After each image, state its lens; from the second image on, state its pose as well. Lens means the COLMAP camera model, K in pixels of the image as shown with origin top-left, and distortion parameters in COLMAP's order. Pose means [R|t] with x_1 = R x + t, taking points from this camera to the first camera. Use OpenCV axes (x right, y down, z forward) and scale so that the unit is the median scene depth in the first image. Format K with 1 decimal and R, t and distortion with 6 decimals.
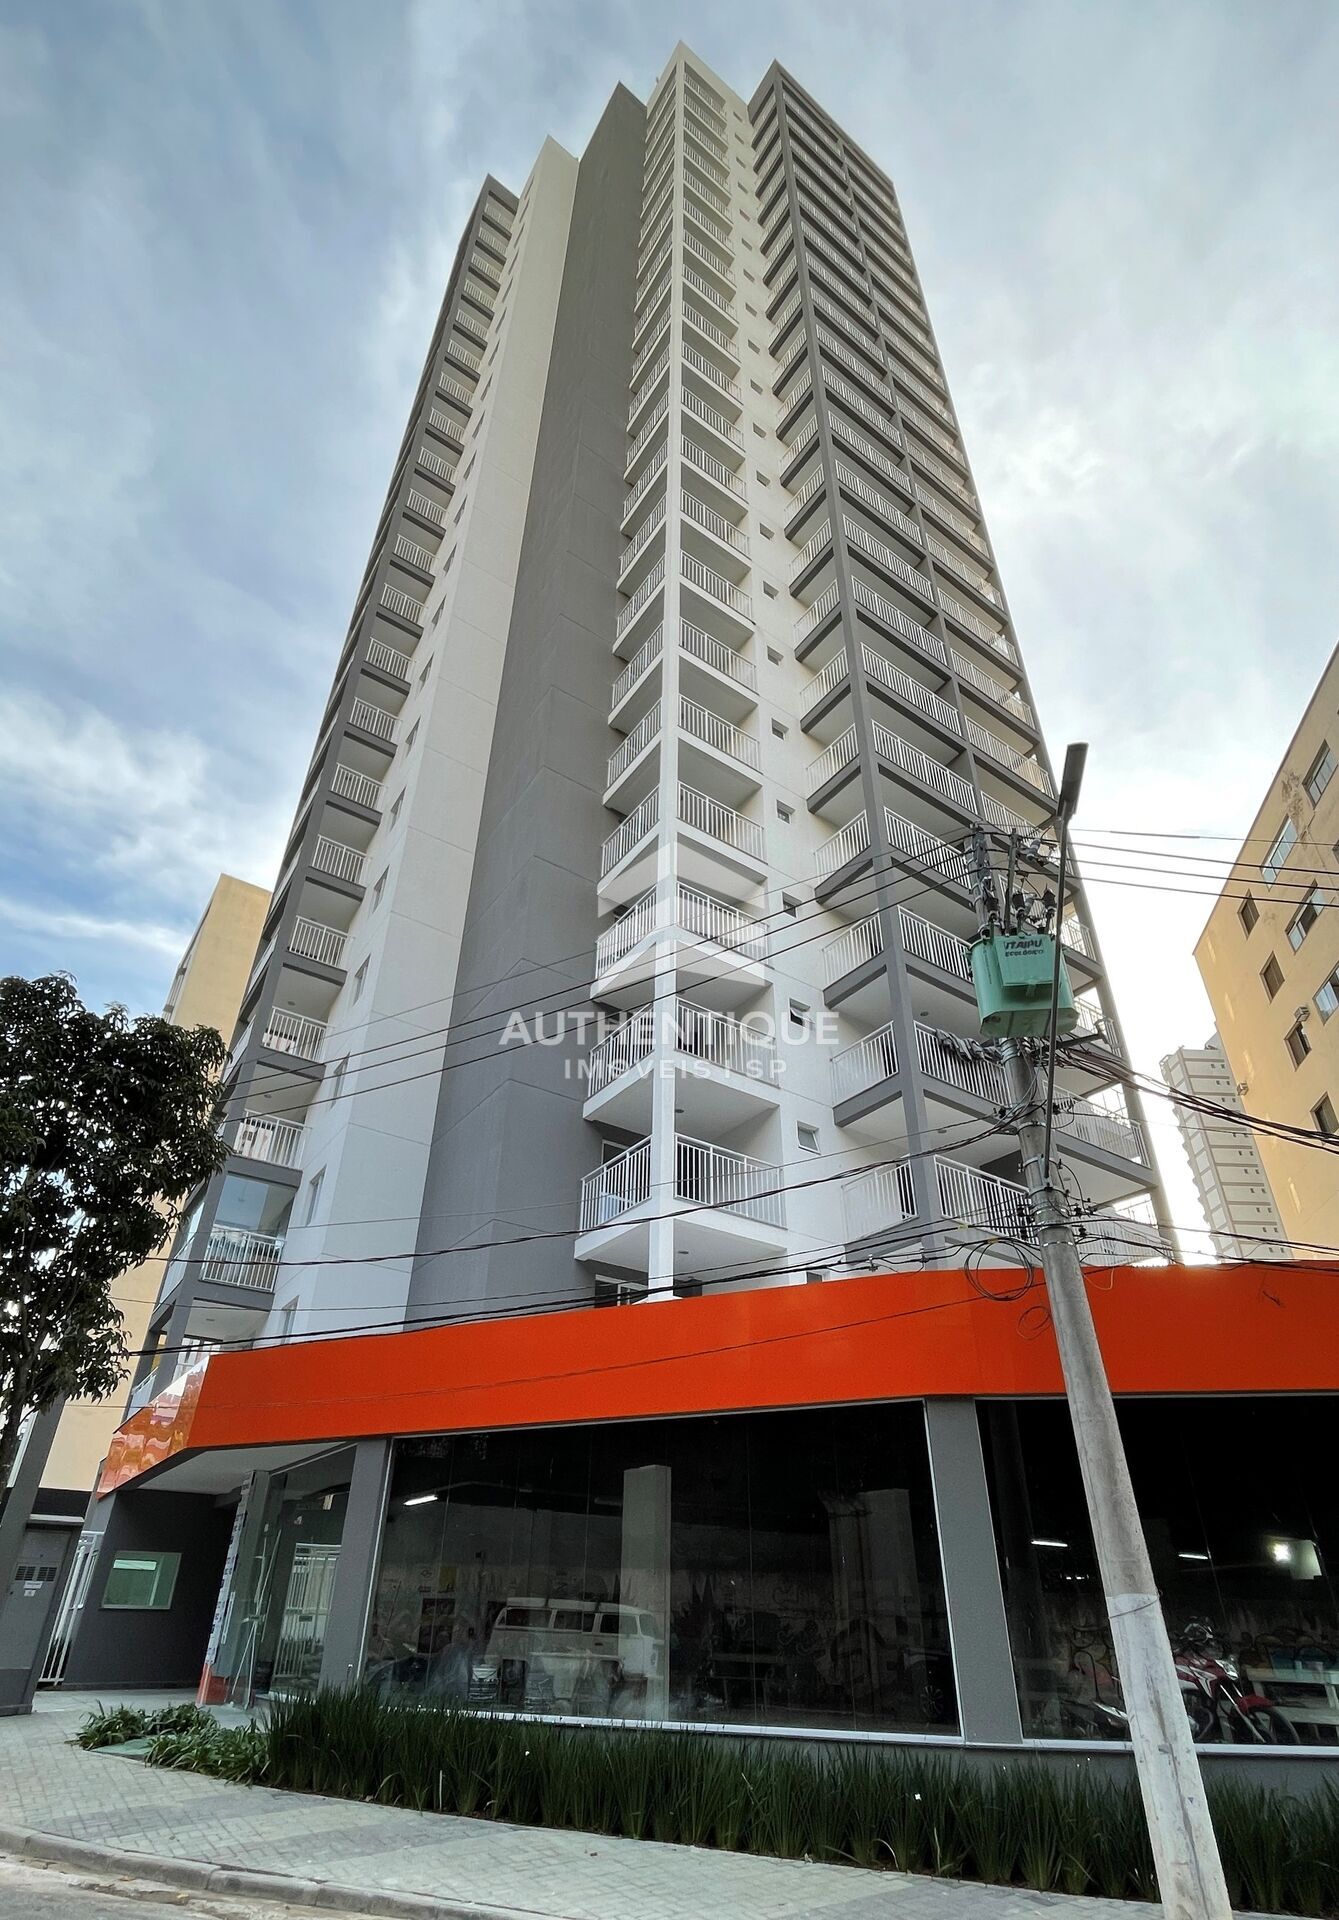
lens RADIAL K [[1025.7, 0, 669.5], [0, 1025.7, 960.0], [0, 0, 1]] dist [0.000782, -0.000715]
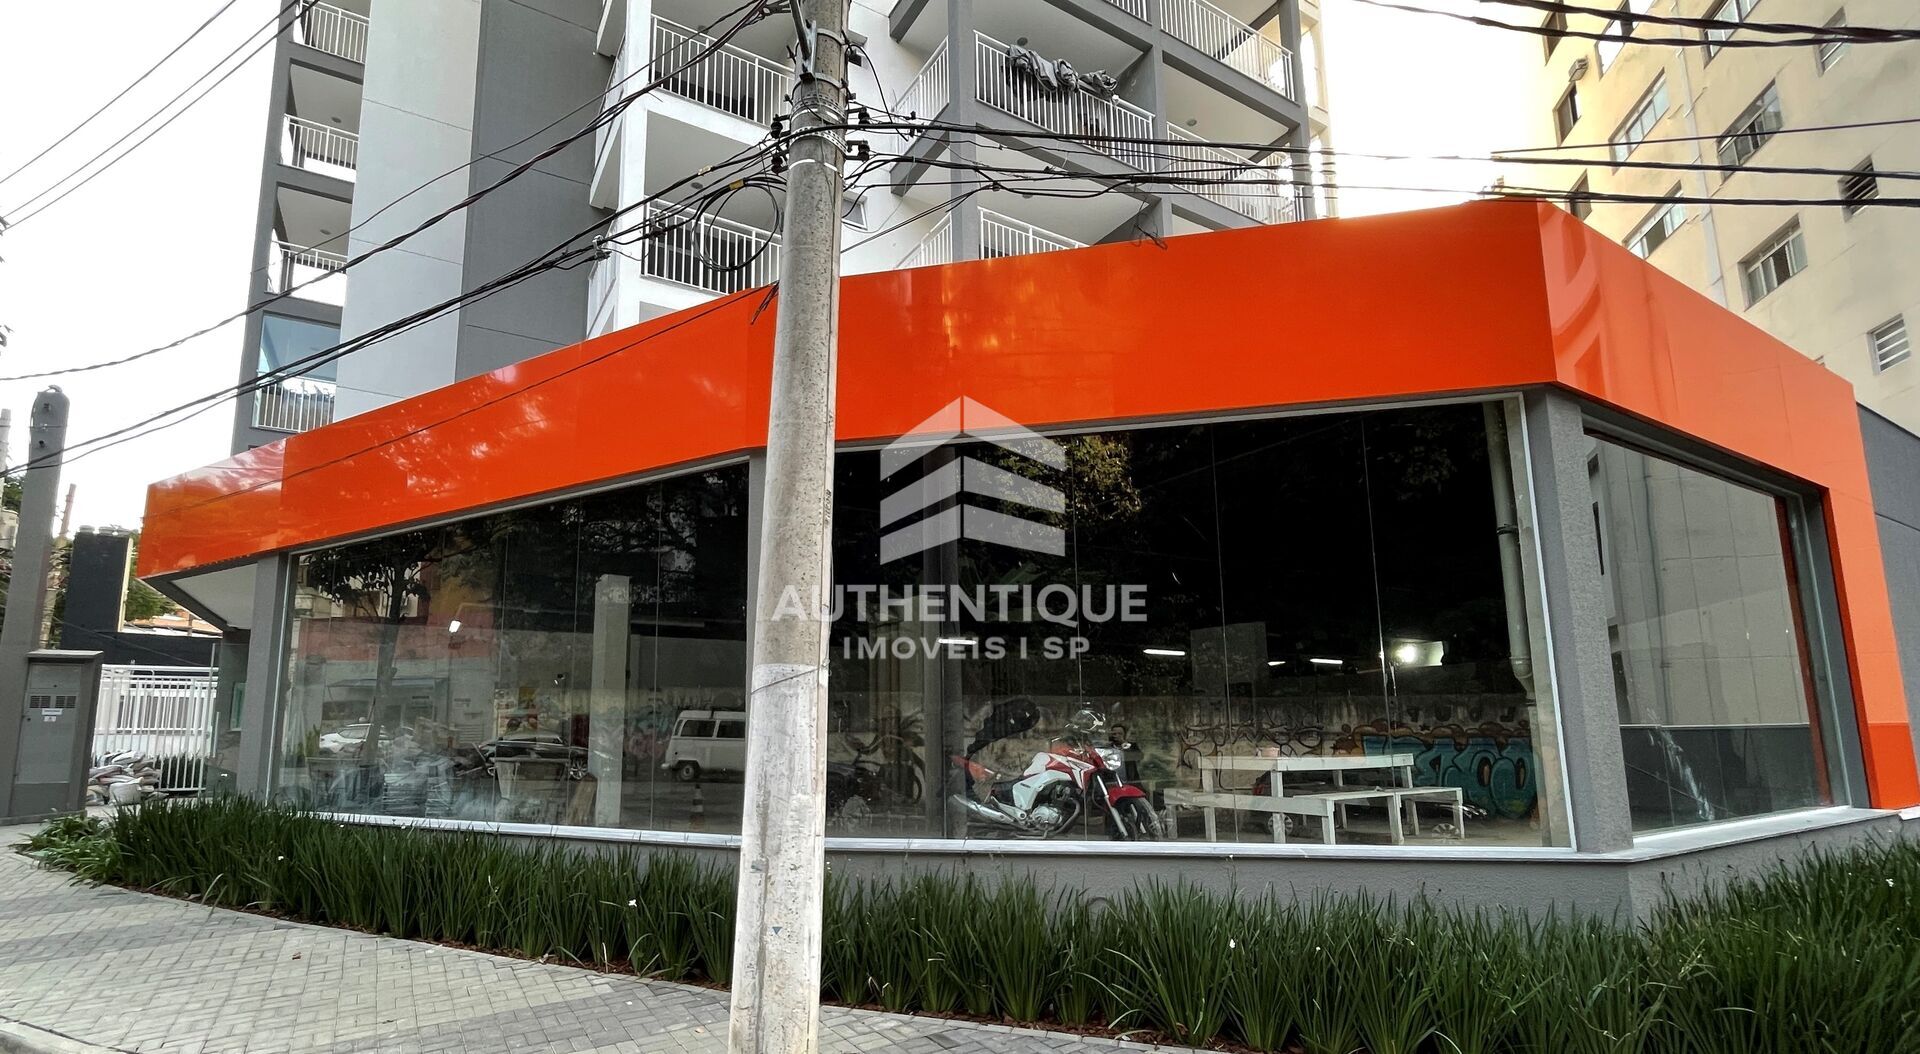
lens RADIAL K [[956.2, 0, 958.1], [0, 956.2, 590.8], [0, 0, 1]] dist [-0.000328, 0.000046]
pose [[0.997843, -0.032253, -0.057176, 0.430276], [0.052951, 0.910270, 0.410615, 0.243349], [0.038802, -0.412757, 0.910014, 0.347417]]
